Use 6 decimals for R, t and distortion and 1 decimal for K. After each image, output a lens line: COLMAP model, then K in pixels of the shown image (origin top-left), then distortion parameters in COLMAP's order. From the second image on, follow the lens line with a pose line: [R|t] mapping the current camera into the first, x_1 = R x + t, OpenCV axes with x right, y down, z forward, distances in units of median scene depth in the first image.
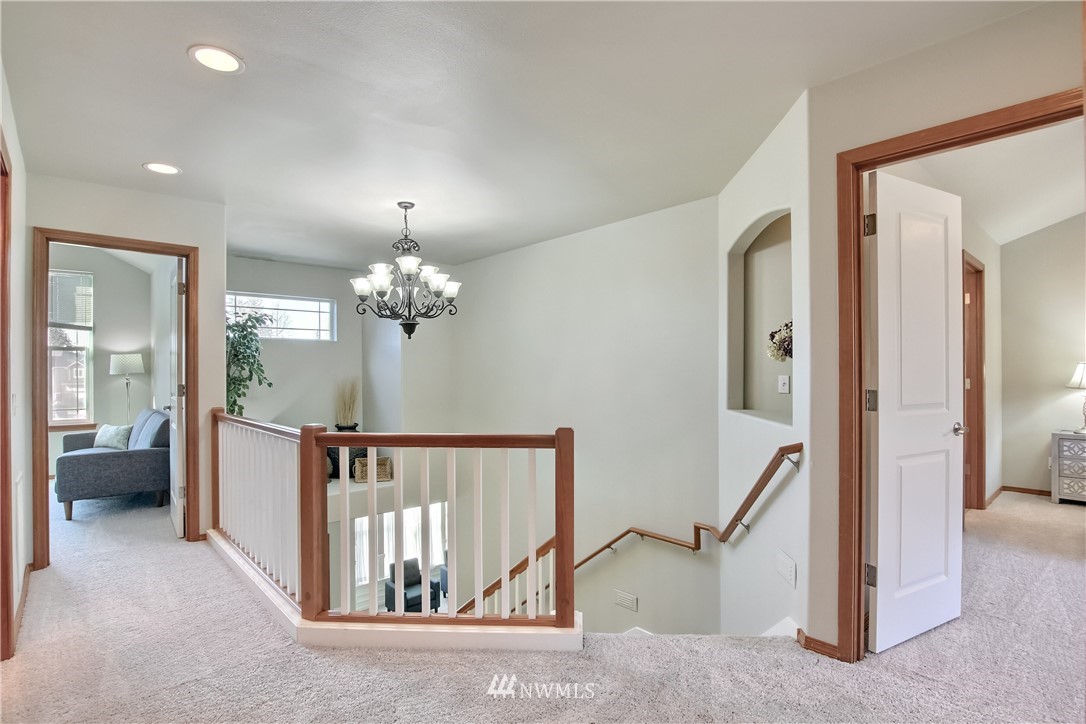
lens RADIAL K [[549.5, 0, 554.8], [0, 549.5, 370.1], [0, 0, 1]] dist [-0.026652, 0.001819]
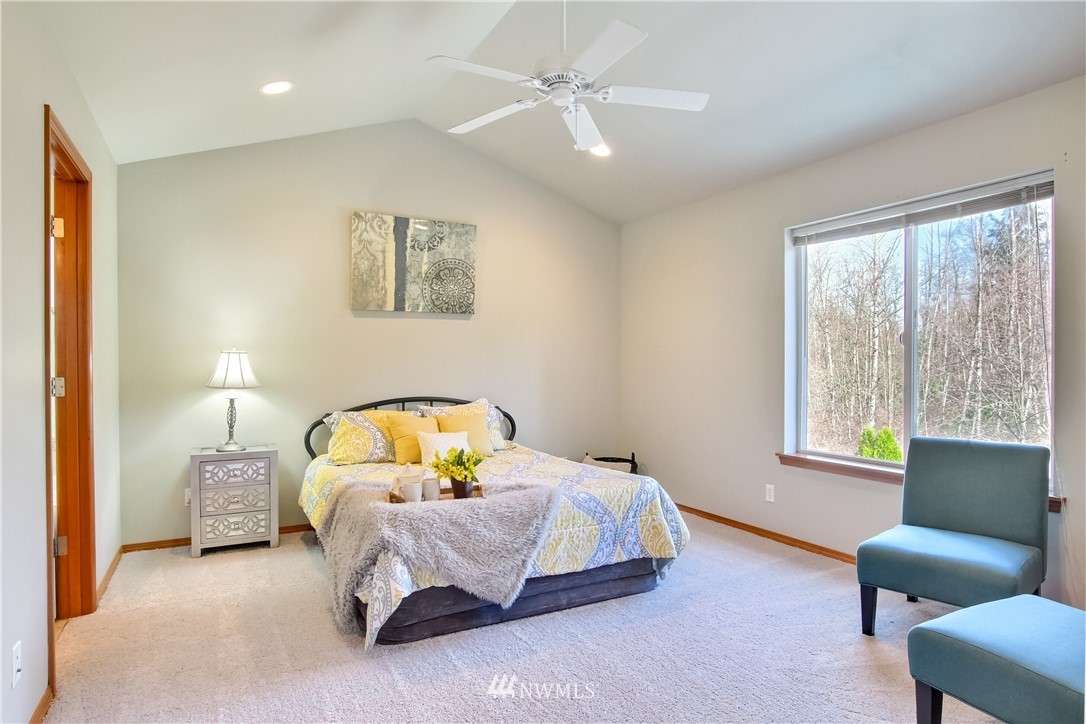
lens RADIAL K [[622.0, 0, 539.6], [0, 622.0, 368.0], [0, 0, 1]] dist [-0.017432, 0.001192]
pose [[0.272490, -0.006212, 0.962139, 0.297837], [0.001441, 0.999981, 0.006048, 0.002776], [-0.962158, -0.000262, 0.272493, 0.367630]]
